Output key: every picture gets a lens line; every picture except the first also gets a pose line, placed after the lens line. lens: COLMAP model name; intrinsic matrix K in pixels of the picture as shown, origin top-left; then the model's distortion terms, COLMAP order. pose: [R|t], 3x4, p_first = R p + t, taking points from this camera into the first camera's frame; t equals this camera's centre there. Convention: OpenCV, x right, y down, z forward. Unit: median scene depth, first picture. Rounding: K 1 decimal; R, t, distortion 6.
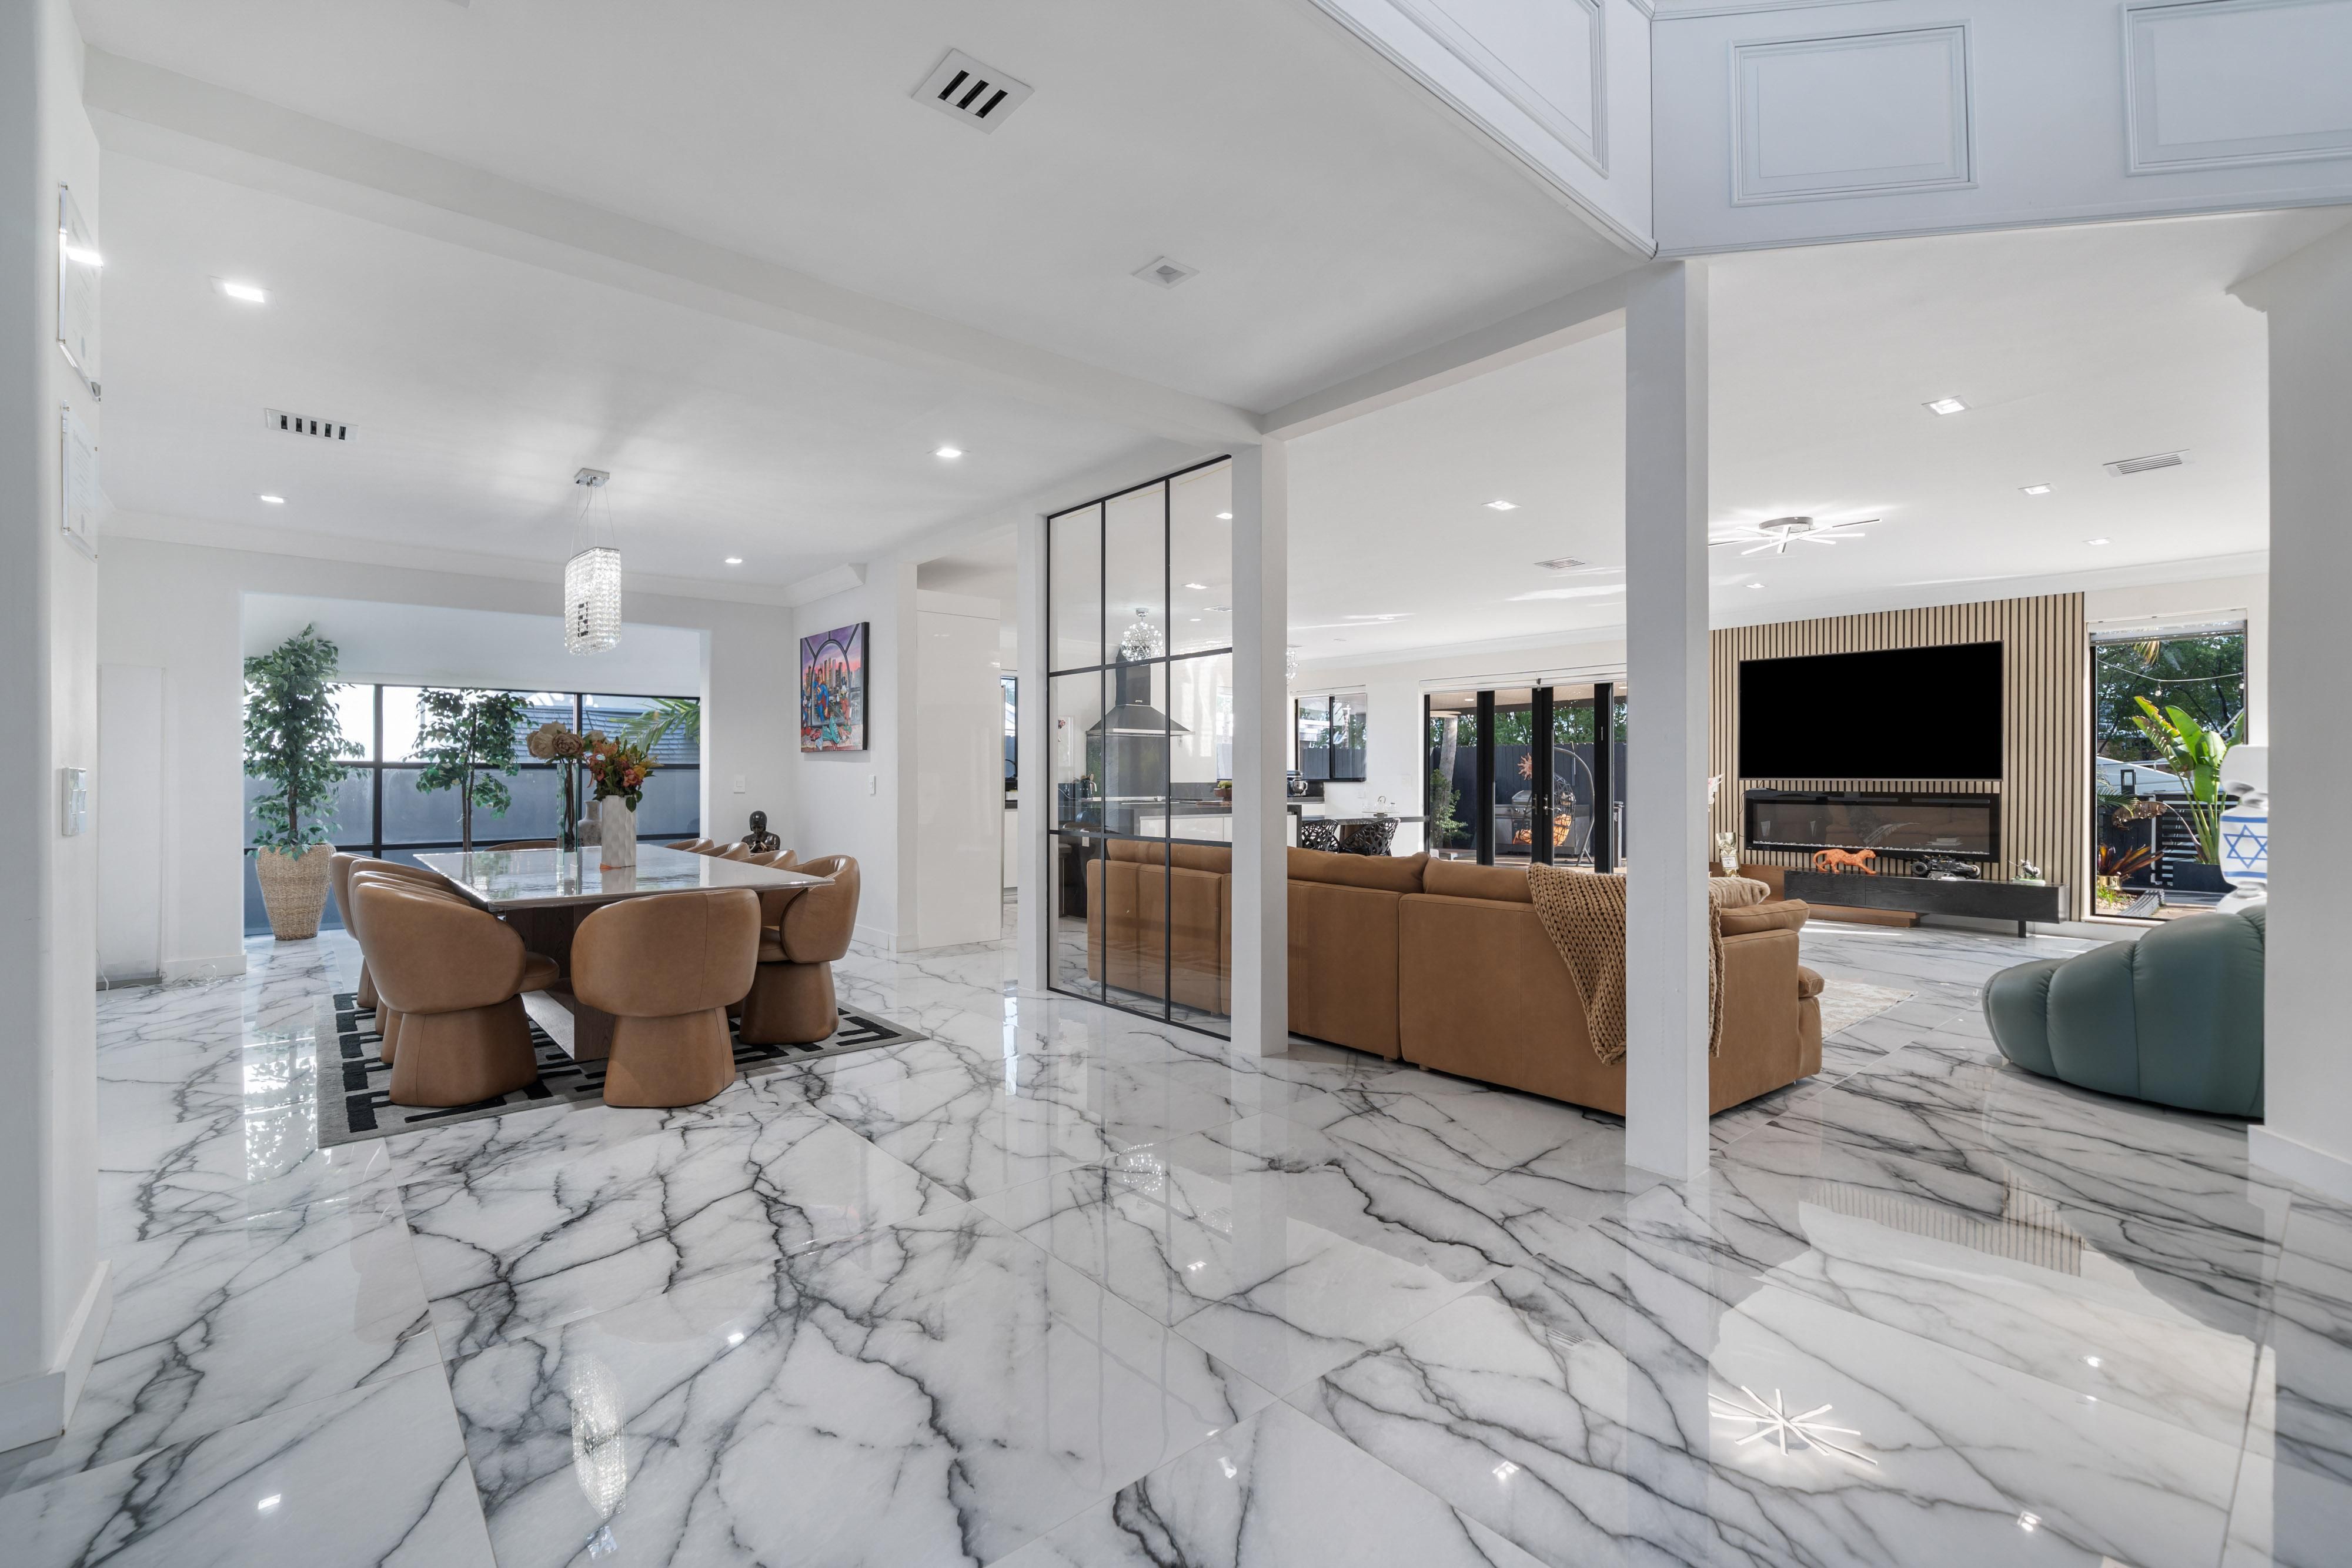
lens RADIAL K [[1024.5, 0, 1174.9], [0, 1024.5, 778.7], [0, 0, 1]] dist [0.001382, 0.000471]
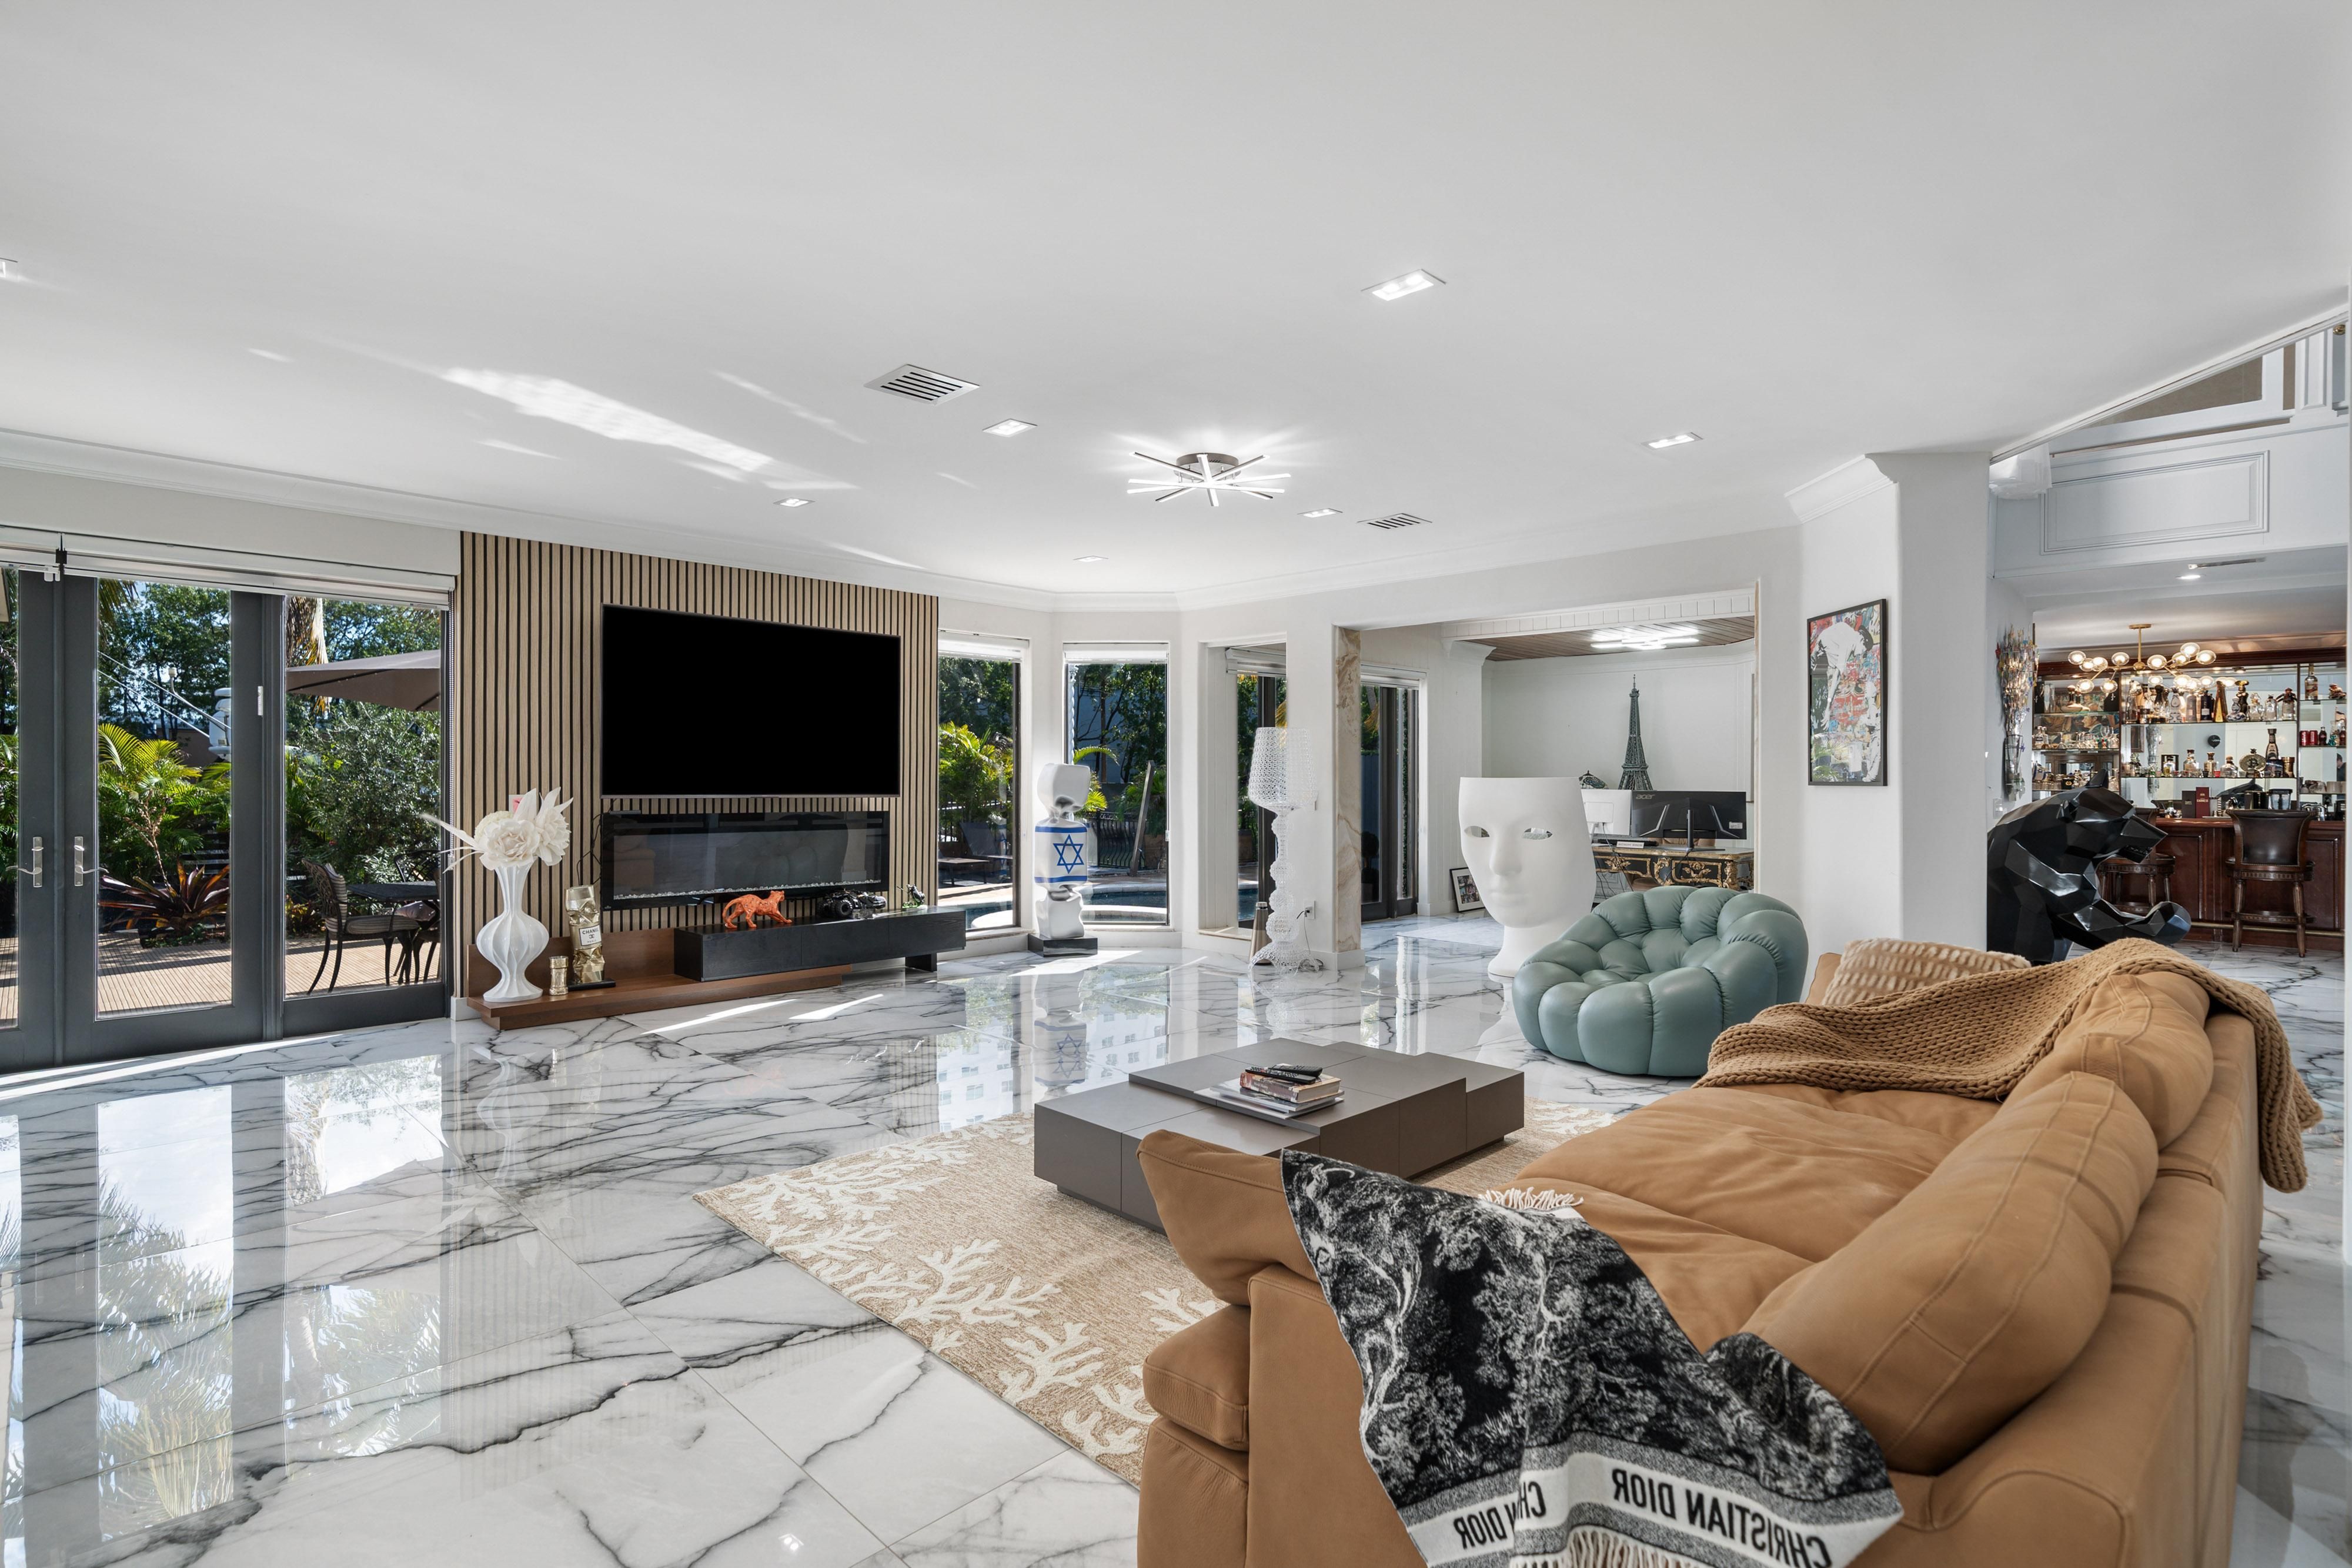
lens RADIAL K [[1132.8, 0, 1162.4], [0, 1132.8, 772.9], [0, 0, 1]] dist [0.003555, 0.000687]
pose [[-0.071784, 0.003338, 0.997415, -0.183876], [-0.008111, 0.999959, -0.003930, -0.017217], [-0.997387, -0.008372, -0.071754, 0.902283]]
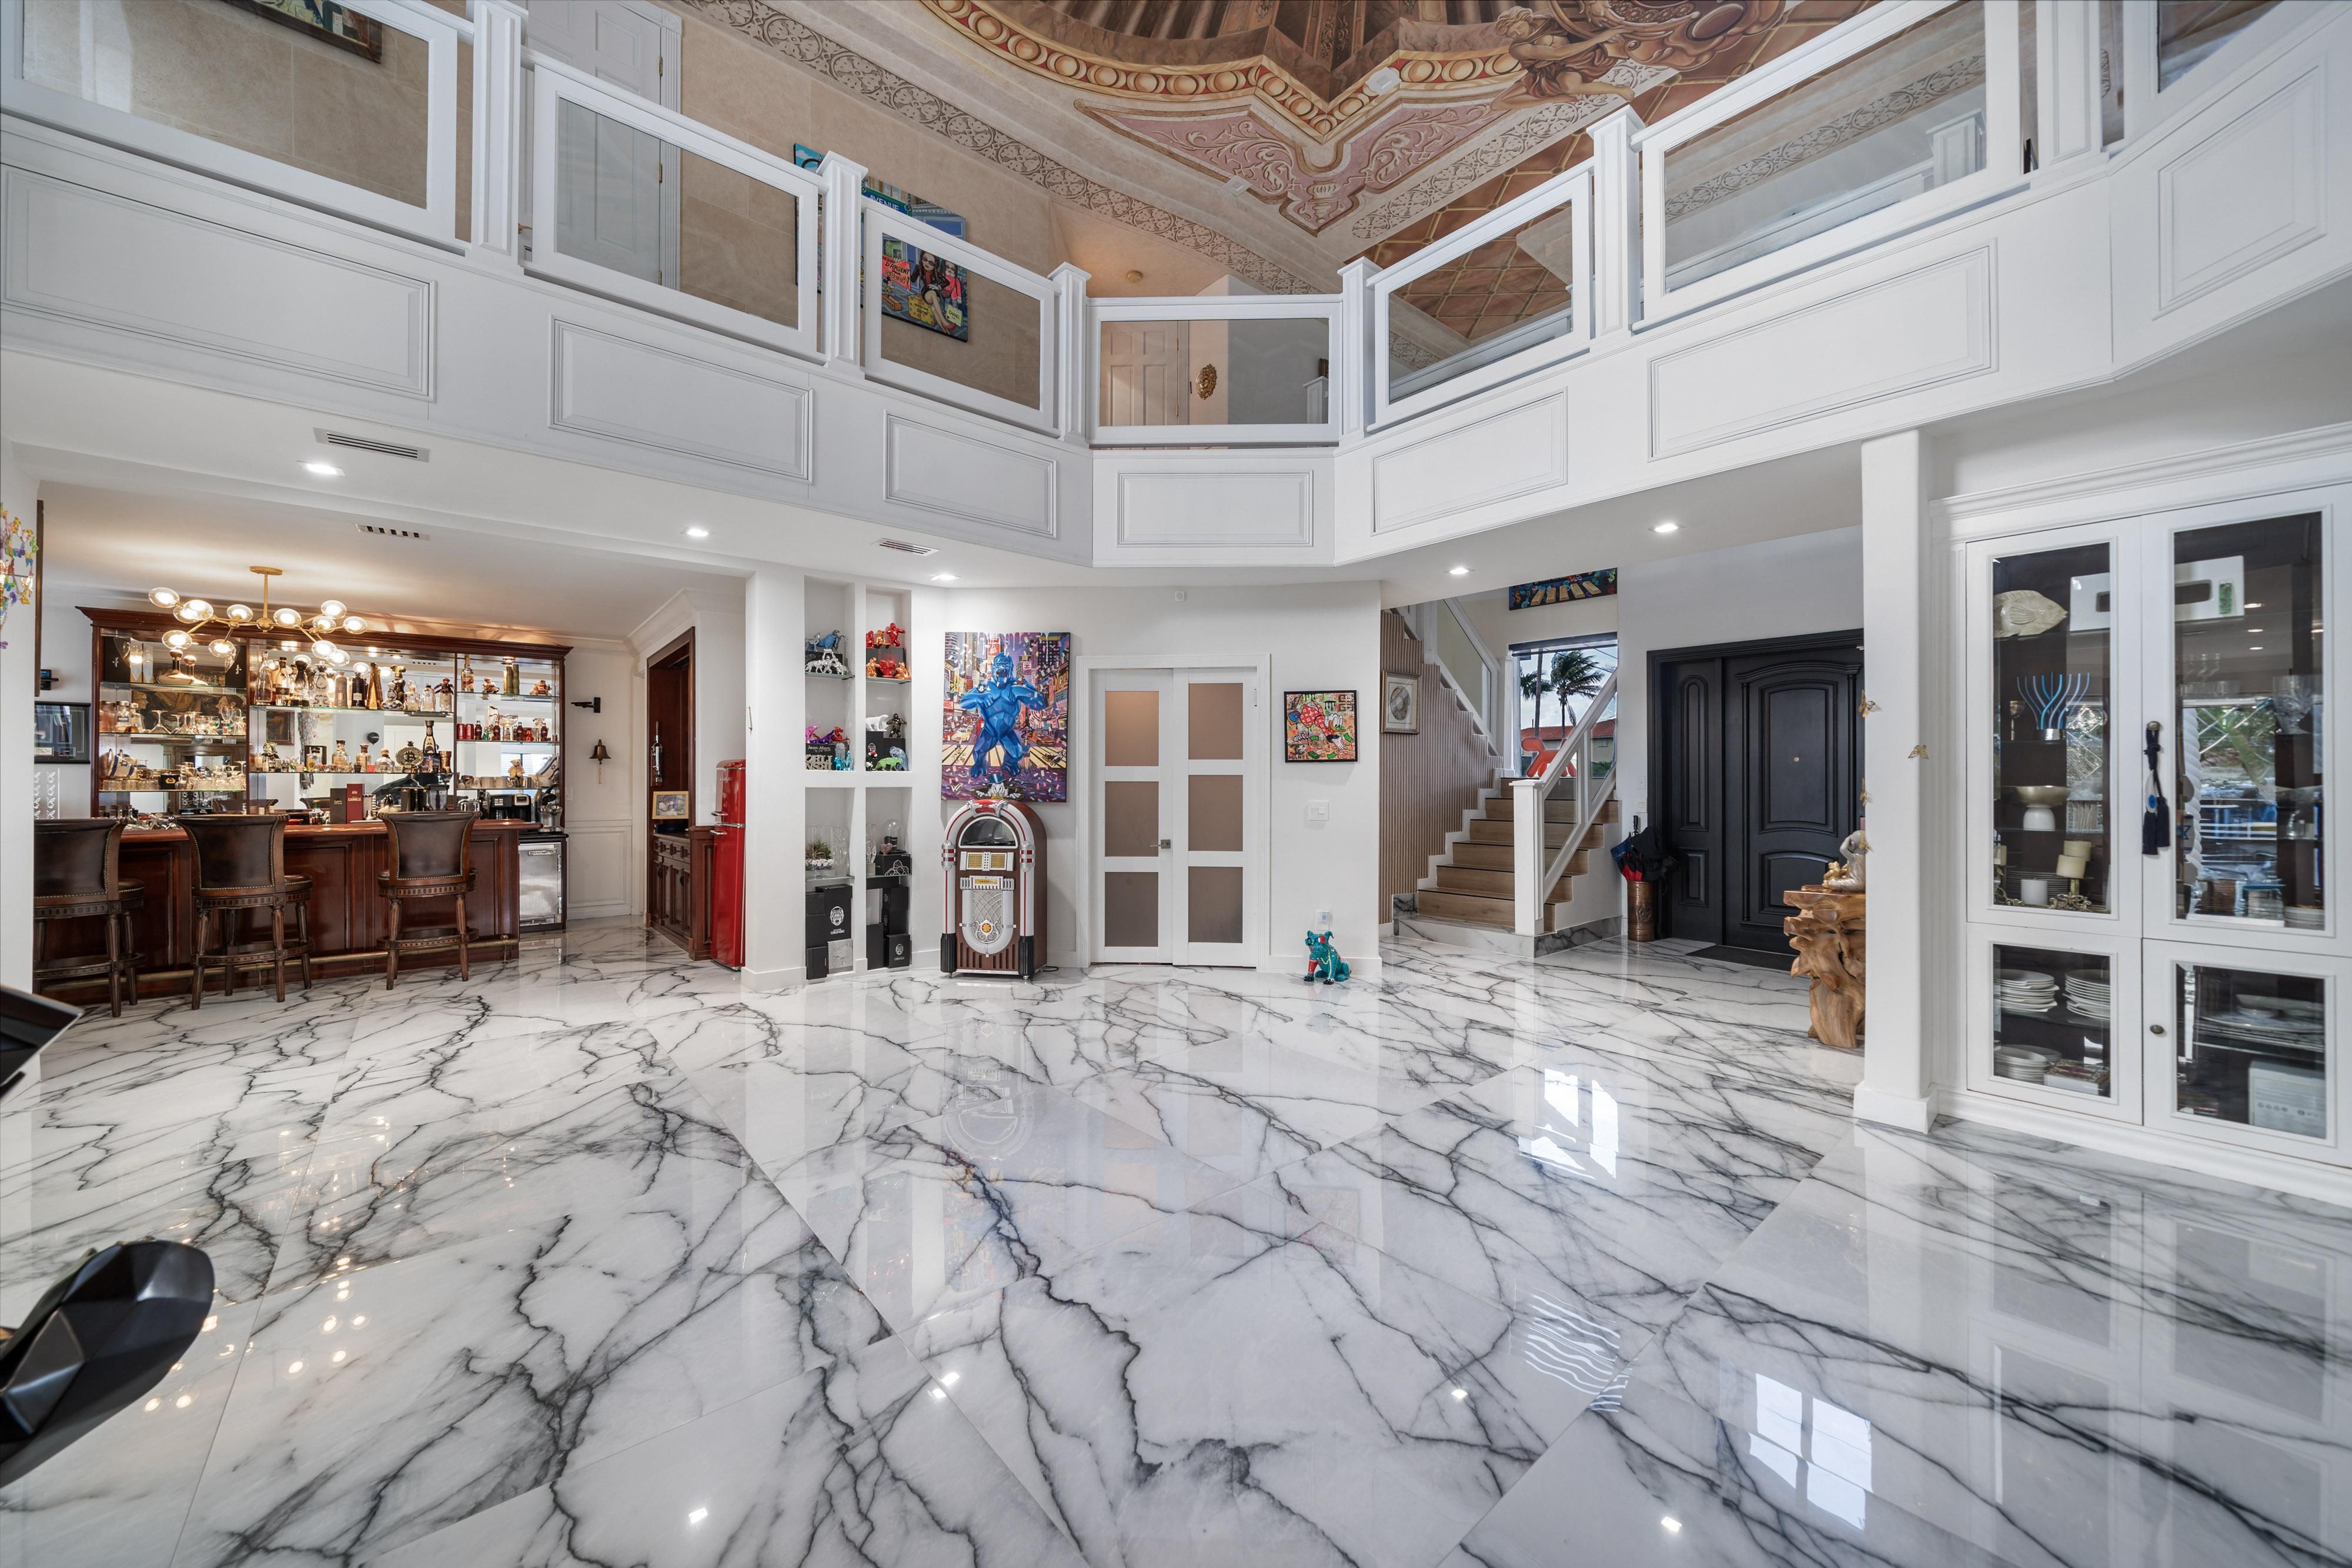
lens RADIAL K [[856.2, 0, 1173.7], [0, 856.2, 779.2], [0, 0, 1]] dist [-0.002176, -0.000239]
pose [[-0.999992, -0.001417, 0.003722, 0.269707], [-0.001421, 0.999998, -0.001102, -0.021022], [-0.003720, -0.001108, -0.999992, 0.403165]]
